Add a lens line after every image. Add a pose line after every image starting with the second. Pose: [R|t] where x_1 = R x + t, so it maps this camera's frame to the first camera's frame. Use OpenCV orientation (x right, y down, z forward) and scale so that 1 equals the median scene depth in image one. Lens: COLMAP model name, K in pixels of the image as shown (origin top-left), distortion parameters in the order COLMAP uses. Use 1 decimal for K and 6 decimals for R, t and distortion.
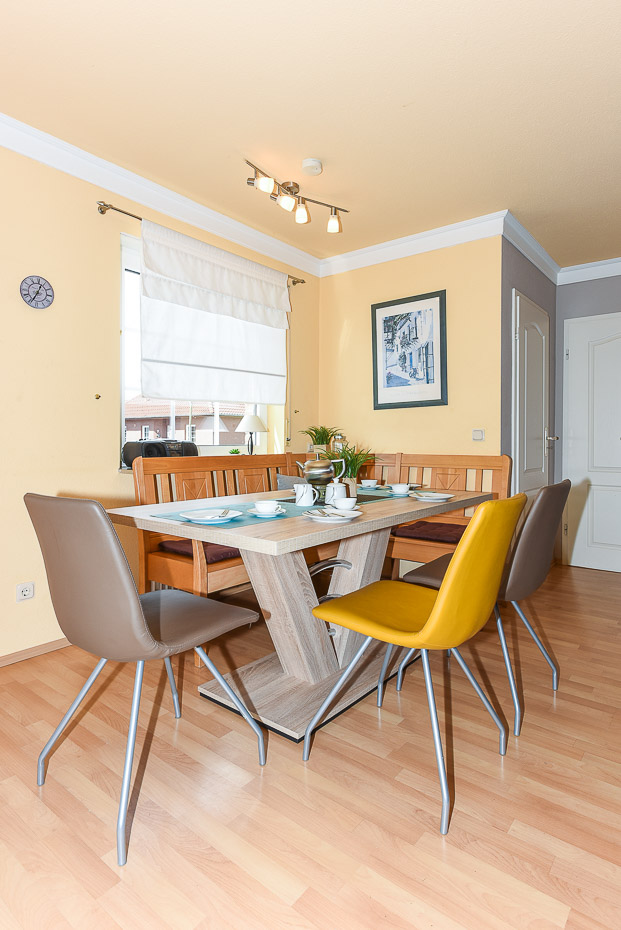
lens RADIAL K [[513.7, 0, 310.5], [0, 513.7, 465.0], [0, 0, 1]] dist [0.000597, 0.000058]
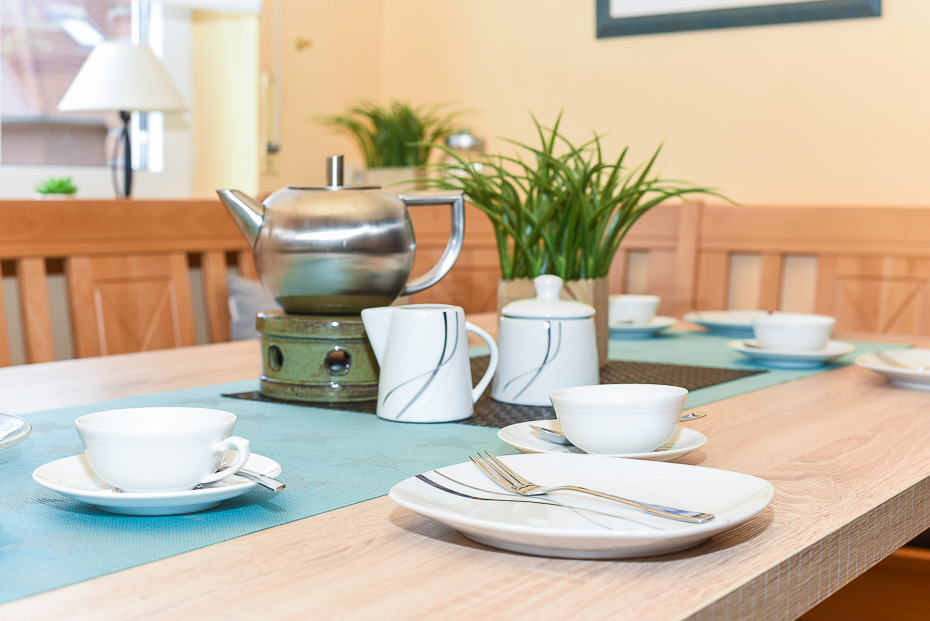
lens RADIAL K [[1416.3, 0, 465.0], [0, 1416.3, 310.5], [0, 0, 1]] dist [-0.028668, -0.022559]
pose [[0.995175, -0.001186, 0.098111, -0.017171], [-0.001523, 0.999620, 0.027537, 0.014261], [-0.098106, -0.027553, 0.994794, 0.284050]]
